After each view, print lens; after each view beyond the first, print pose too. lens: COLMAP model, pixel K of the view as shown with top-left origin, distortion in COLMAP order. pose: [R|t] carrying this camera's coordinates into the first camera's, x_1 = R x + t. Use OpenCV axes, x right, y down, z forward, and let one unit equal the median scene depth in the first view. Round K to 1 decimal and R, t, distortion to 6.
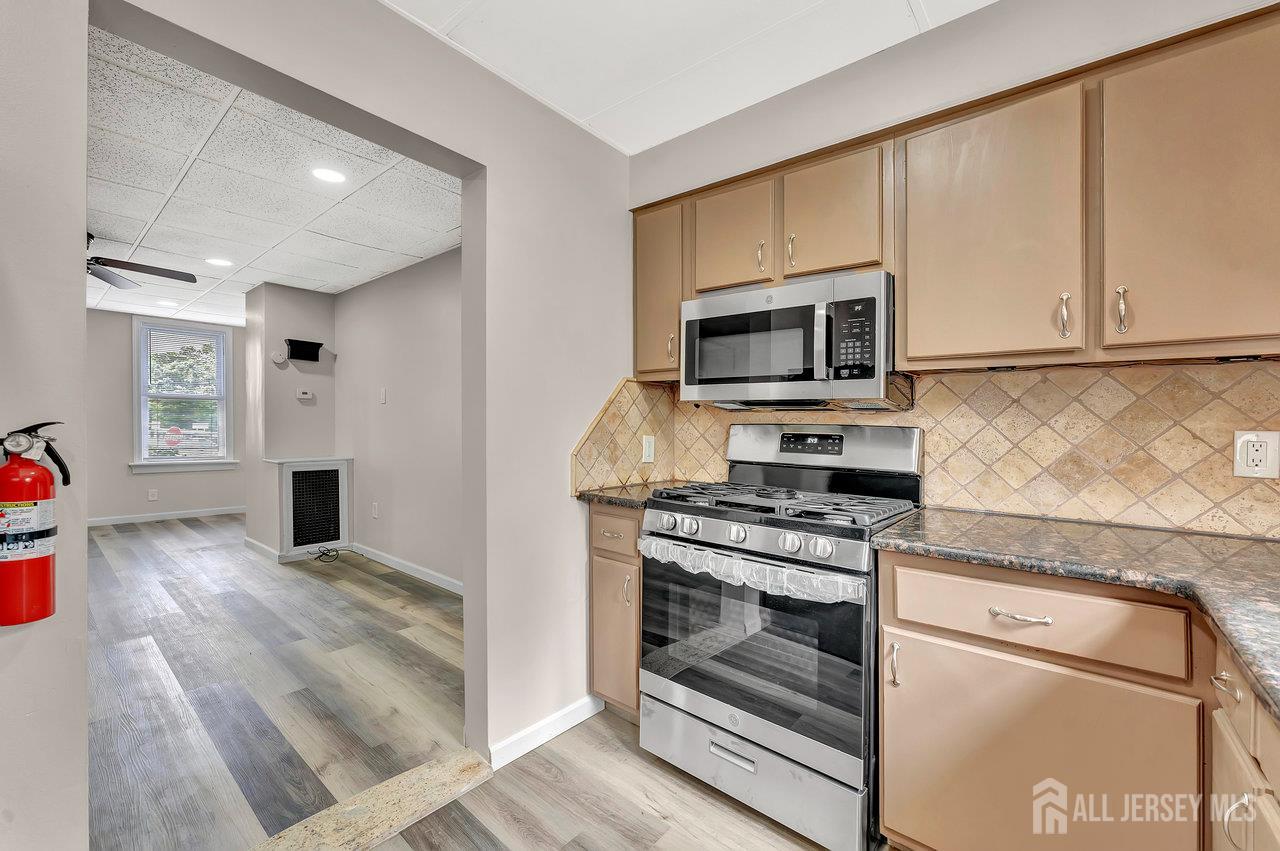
lens RADIAL K [[526.7, 0, 625.7], [0, 526.7, 419.8], [0, 0, 1]] dist [-0.000530, -0.000319]
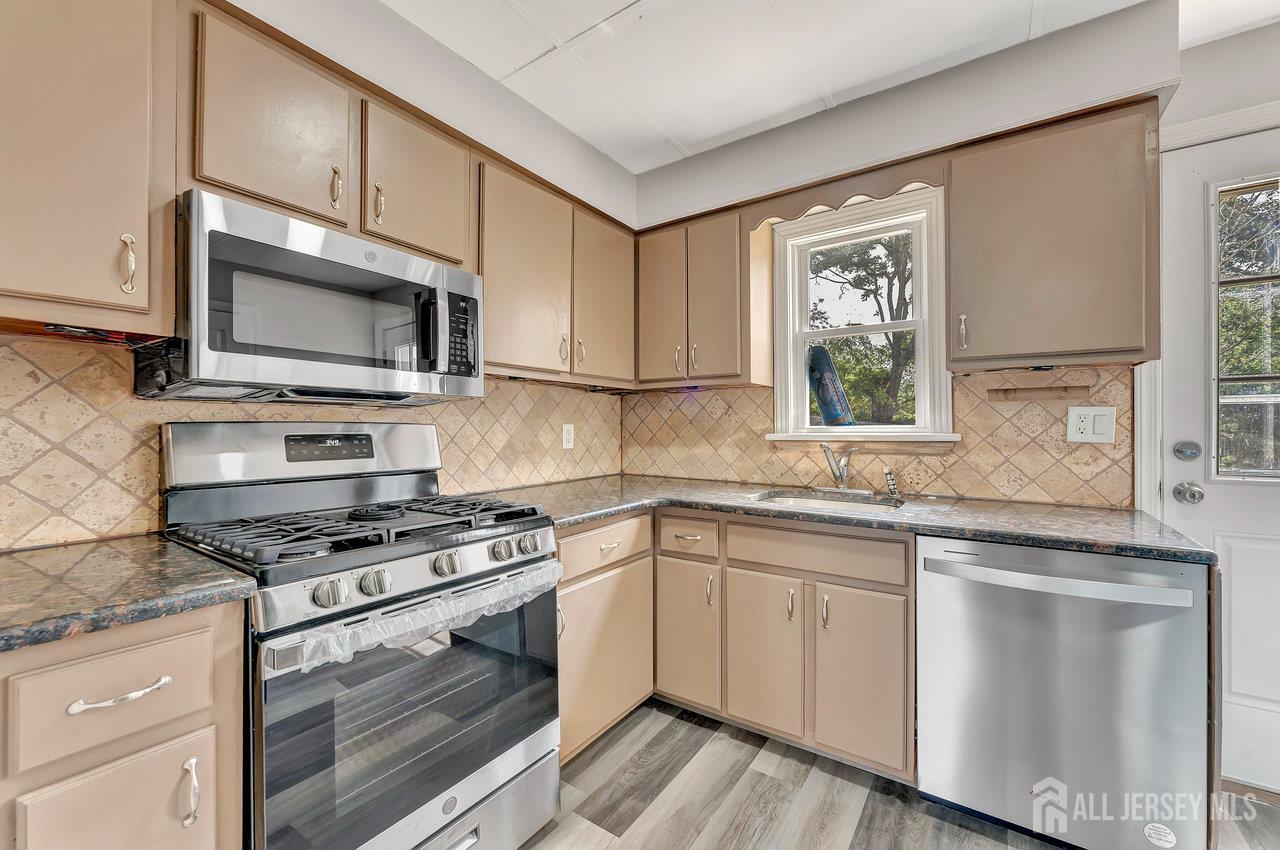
lens RADIAL K [[510.5, 0, 640.0], [0, 510.5, 428.6], [0, 0, 1]] dist [-0.000659, -0.000152]
pose [[-0.092462, -0.019944, 0.995516, -0.444019], [-0.008657, 0.999778, 0.019225, -0.000361], [-0.995679, -0.006840, -0.092614, 0.617096]]
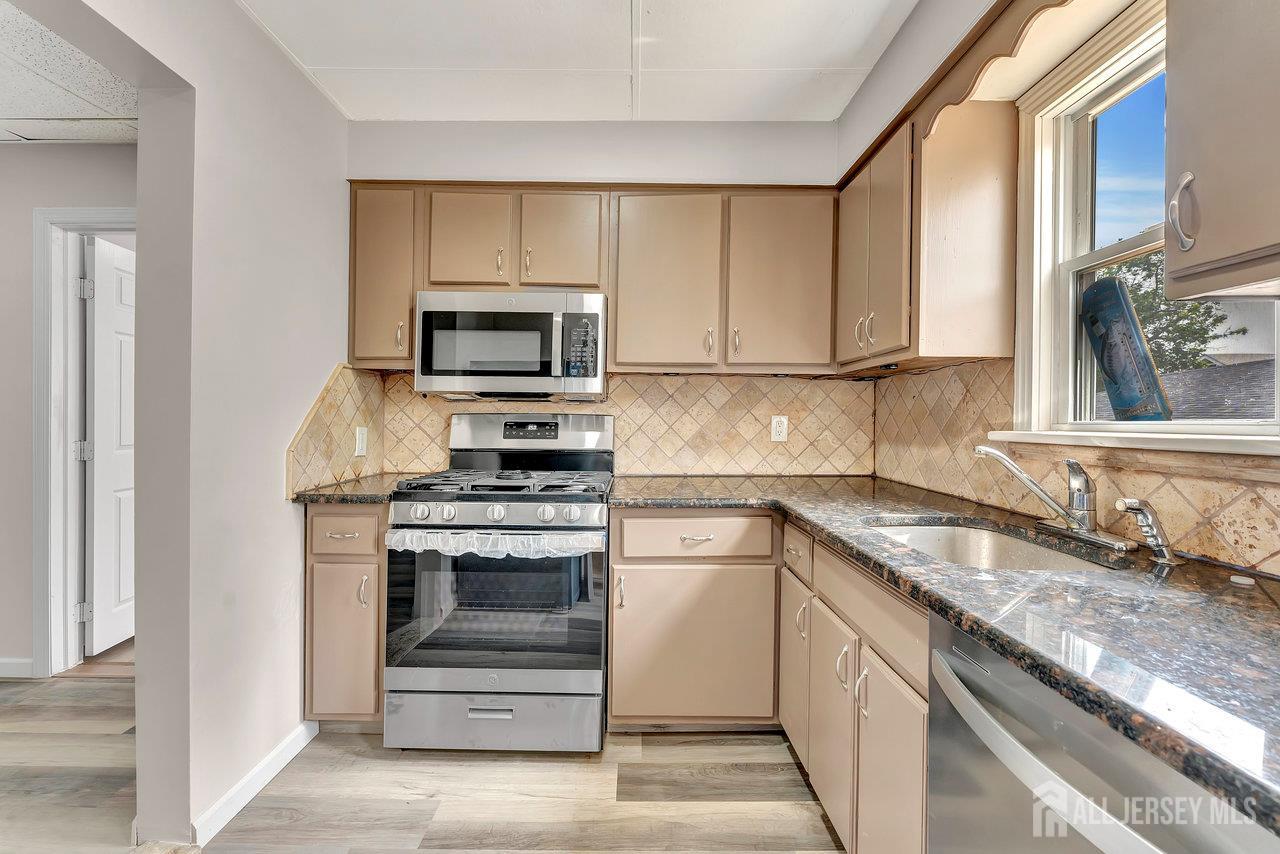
lens RADIAL K [[523.0, 0, 633.4], [0, 523.0, 422.2], [0, 0, 1]] dist [0.000488, -0.000031]
pose [[0.760538, -0.018934, 0.649017, -0.223077], [0.001607, 0.999627, 0.027280, -0.003548], [-0.649291, -0.019705, 0.760285, -0.018232]]
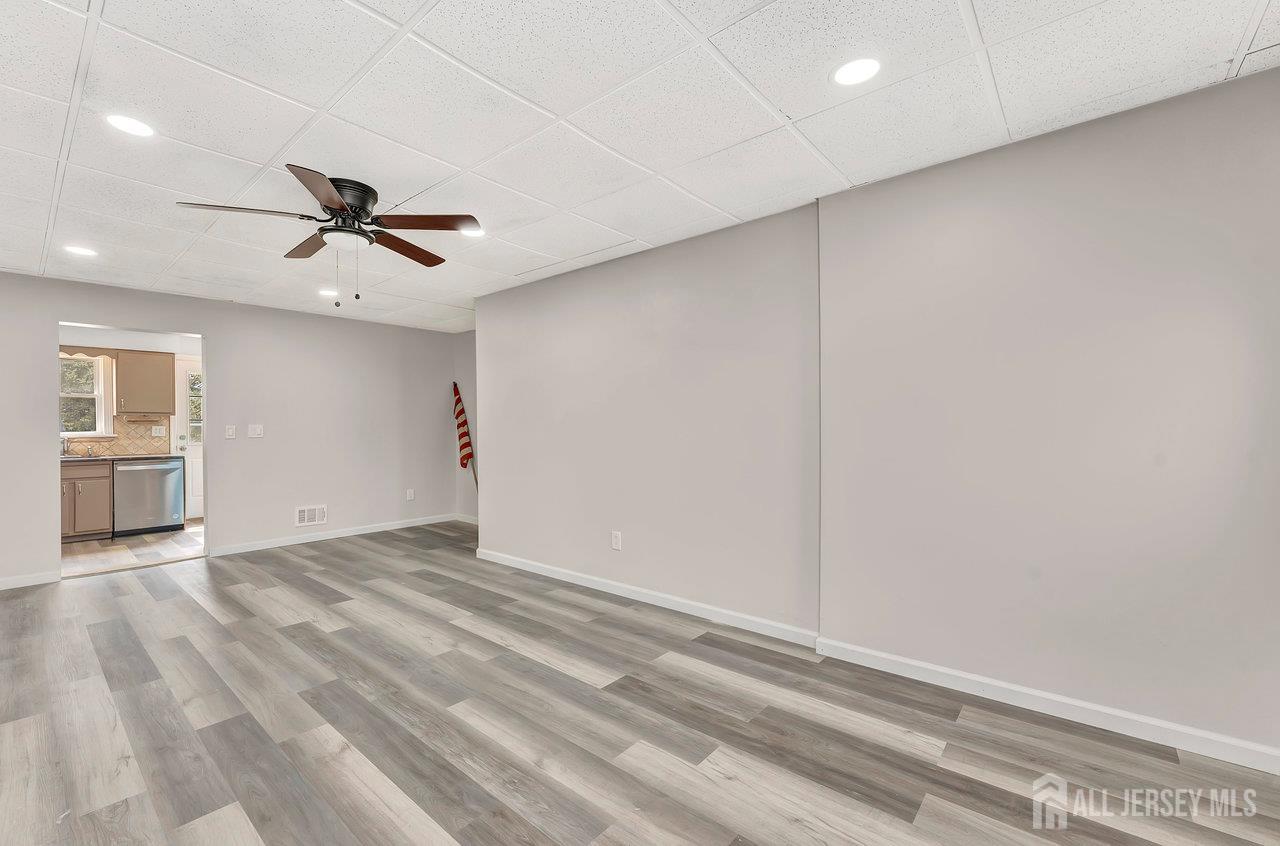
lens RADIAL K [[526.7, 0, 625.7], [0, 526.7, 417.3], [0, 0, 1]] dist [-0.000530, -0.000319]
pose [[-0.999973, -0.007019, 0.002009, -2.479971], [-0.007065, 0.999682, -0.024221, -0.022709], [-0.001839, -0.024235, -0.999705, 2.948969]]
